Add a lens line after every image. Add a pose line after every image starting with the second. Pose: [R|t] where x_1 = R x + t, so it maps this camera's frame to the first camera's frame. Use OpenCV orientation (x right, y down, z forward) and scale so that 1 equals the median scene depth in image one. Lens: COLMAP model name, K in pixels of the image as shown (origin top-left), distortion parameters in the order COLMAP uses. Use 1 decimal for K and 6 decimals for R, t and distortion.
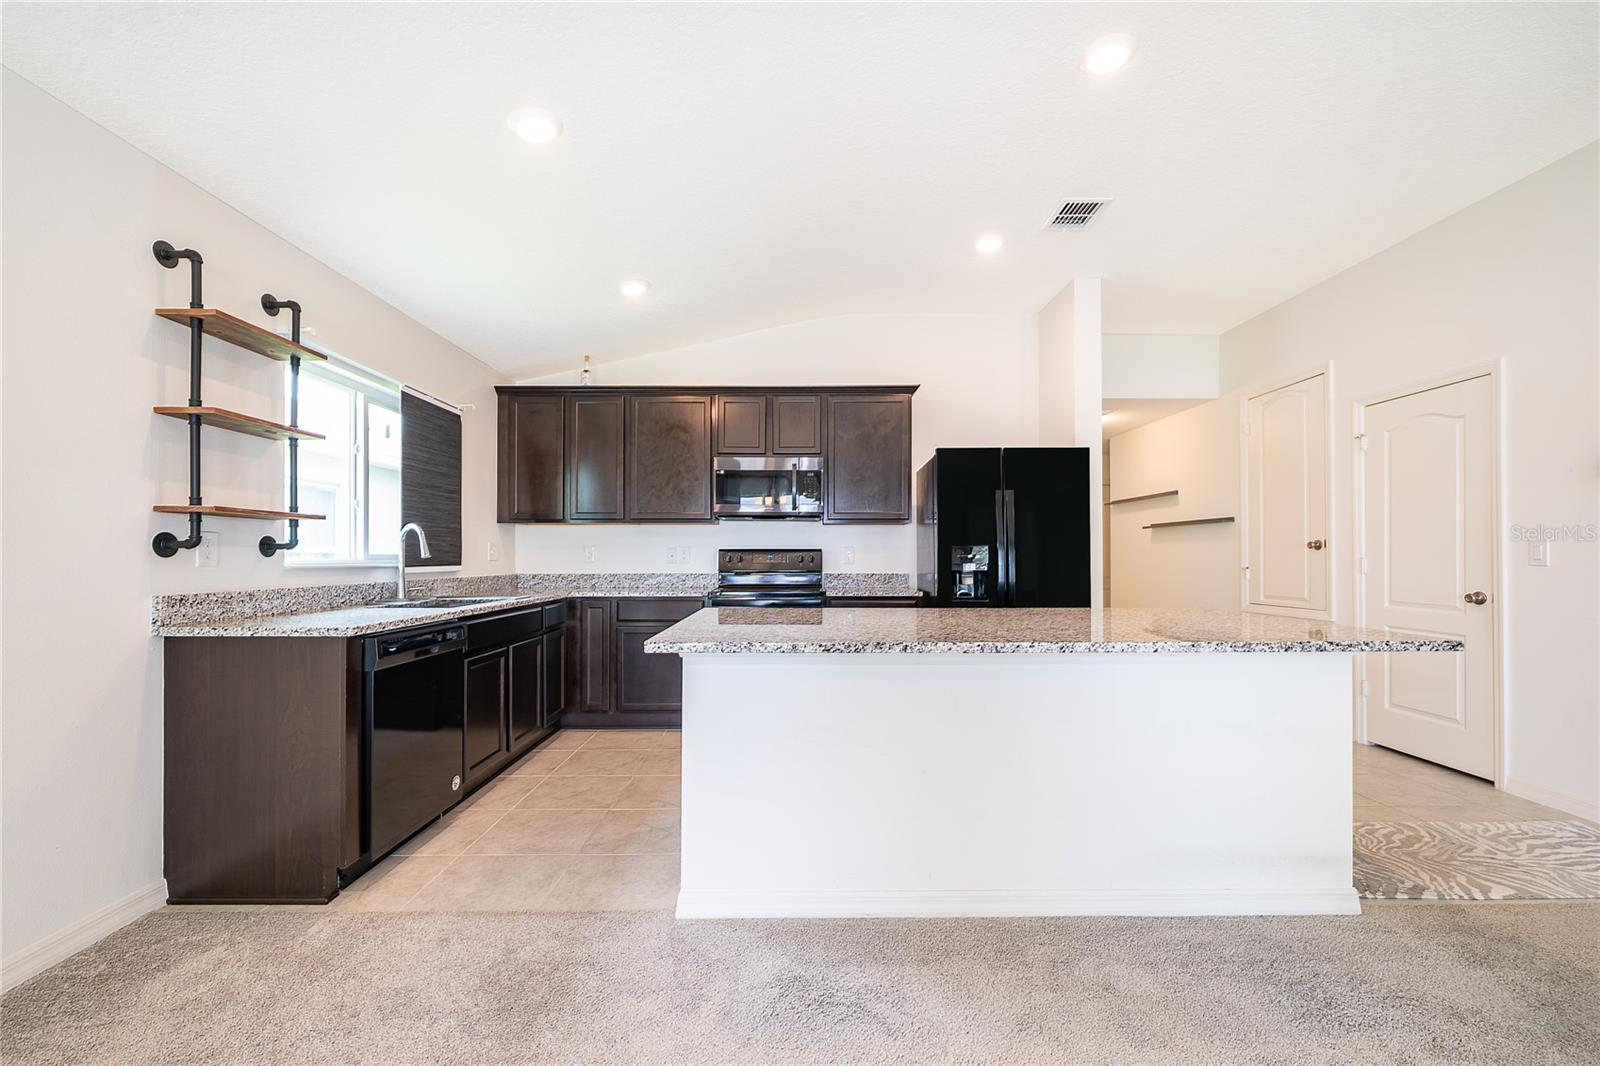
lens RADIAL K [[639.6, 0, 804.8], [0, 639.6, 548.9], [0, 0, 1]] dist [0.000271, 0.000000]
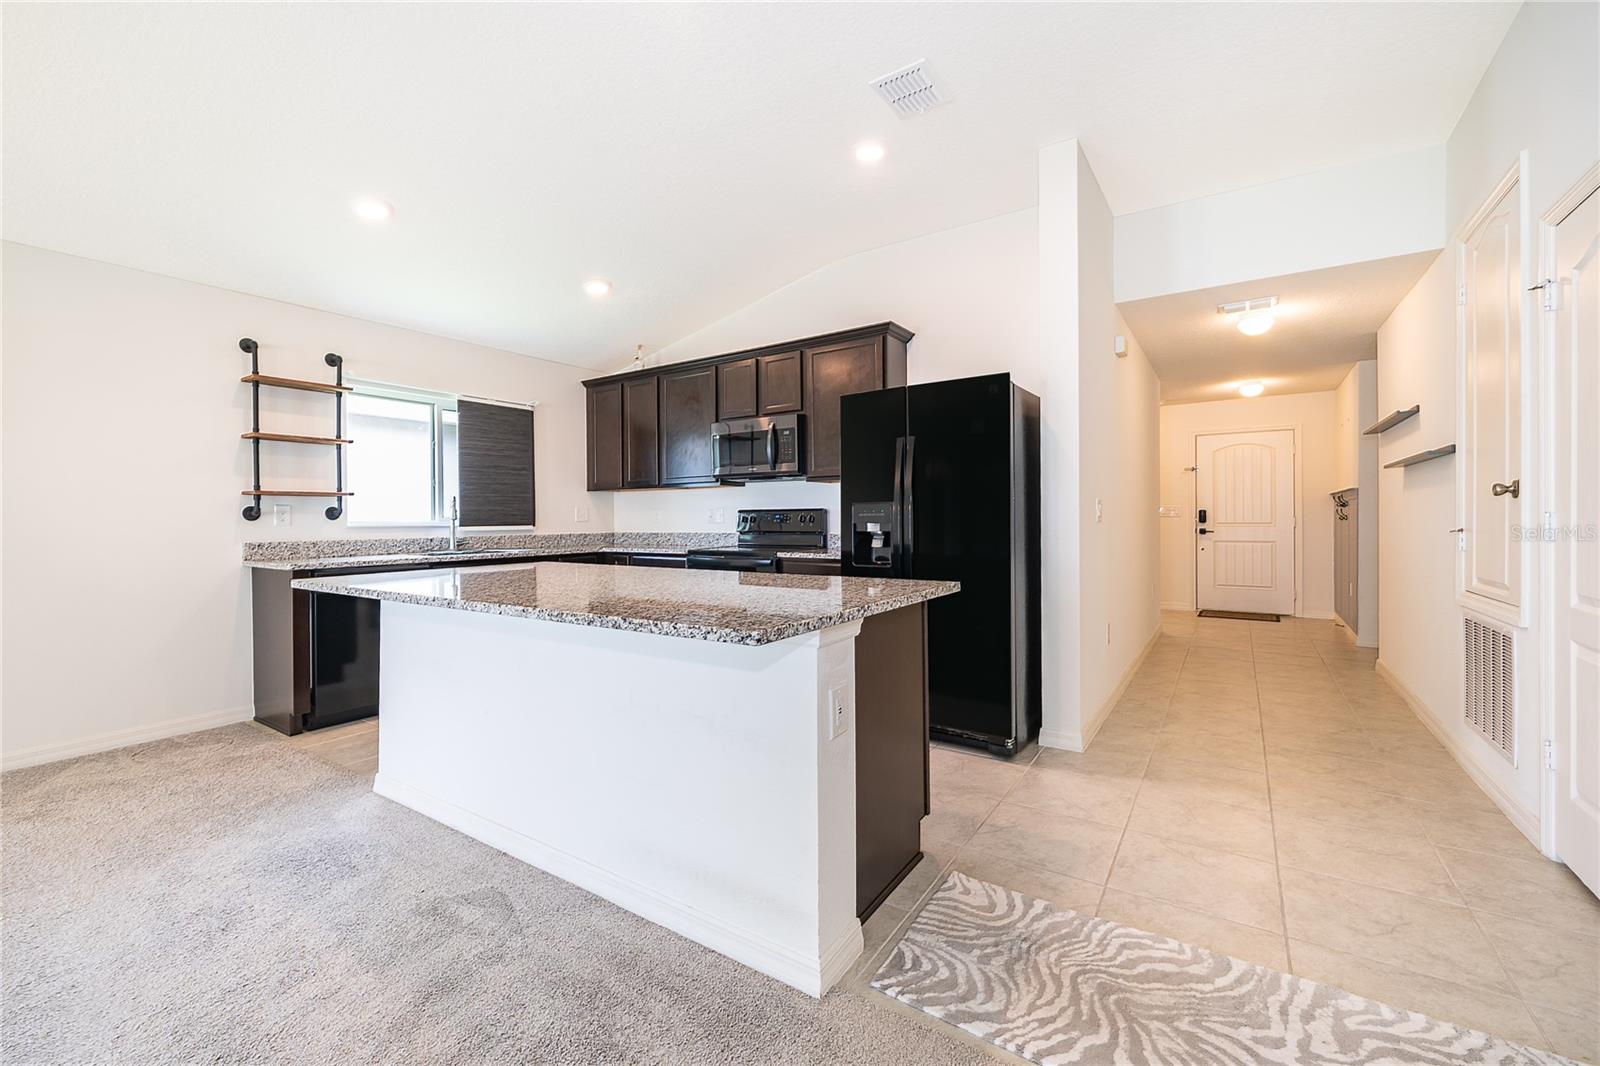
lens RADIAL K [[664.7, 0, 796.7], [0, 664.7, 517.4], [0, 0, 1]] dist [0.000455, -0.000102]
pose [[0.825153, -0.006890, -0.564867, 1.040363], [0.014710, 0.999849, 0.009293, 0.007372], [0.564717, -0.015977, 0.825130, 0.292585]]
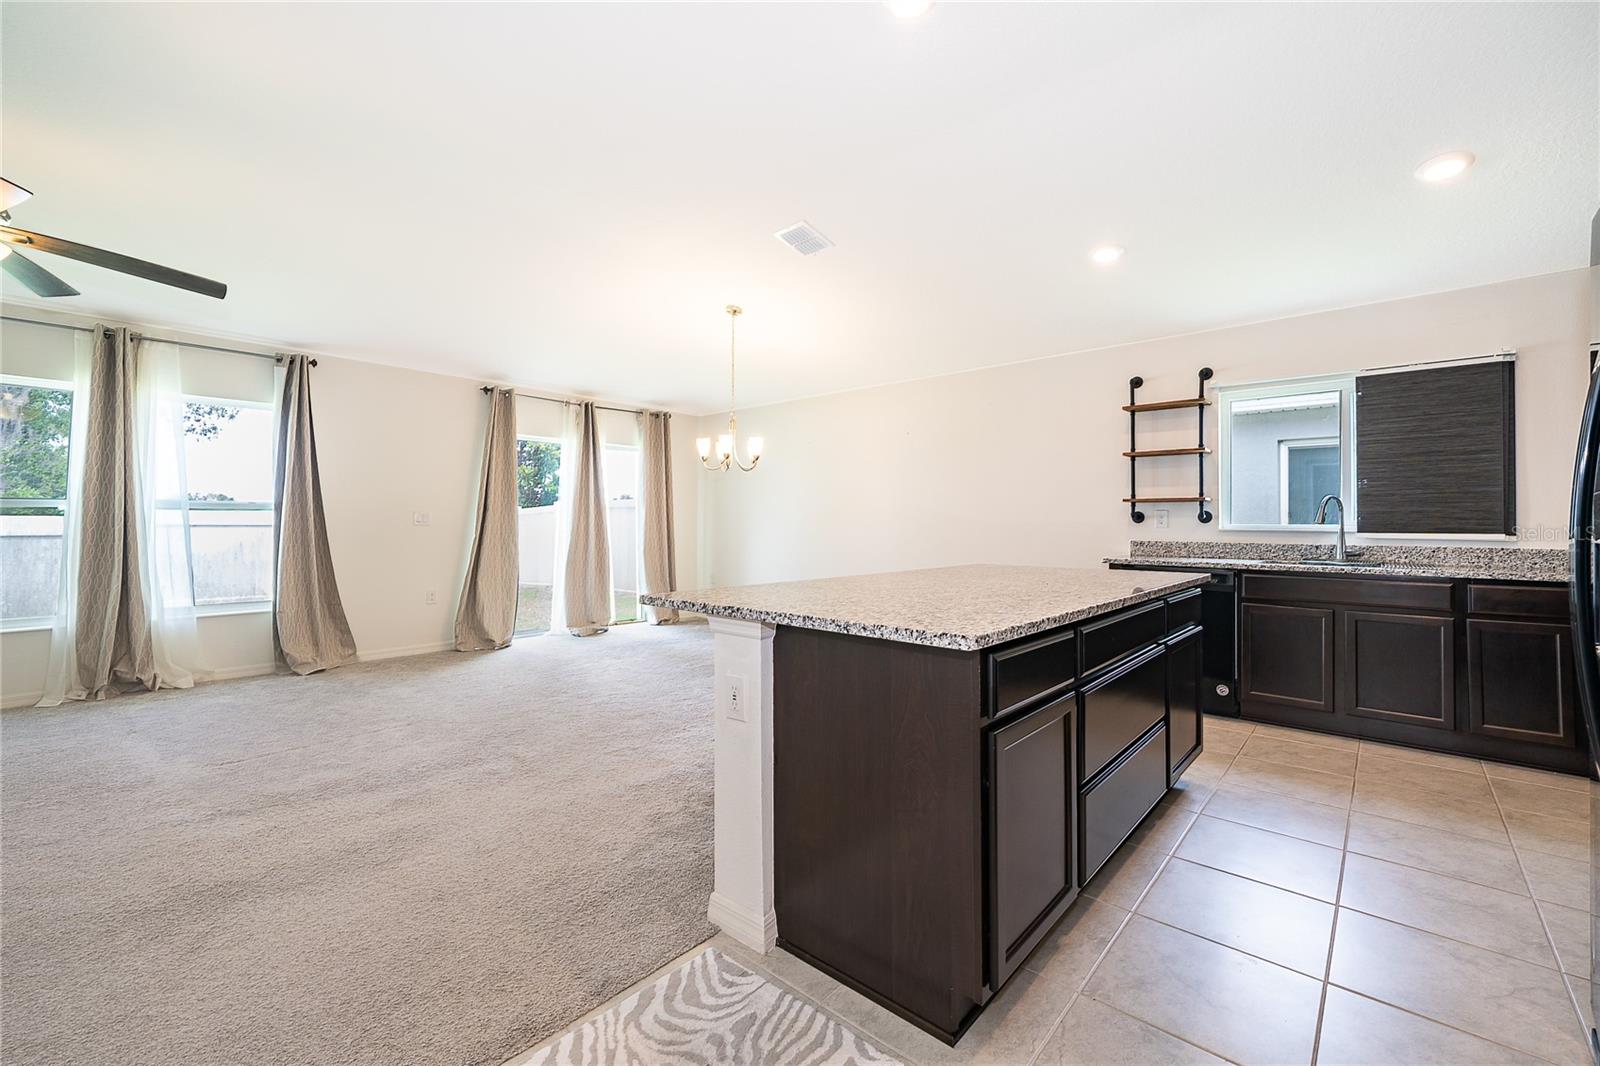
lens RADIAL K [[664.7, 0, 796.7], [0, 664.7, 517.4], [0, 0, 1]] dist [0.000455, -0.000102]
pose [[-0.676912, -0.008355, -0.736016, 1.196054], [0.005468, 0.999851, -0.016378, 0.020068], [0.736043, -0.015111, -0.676766, 1.402953]]
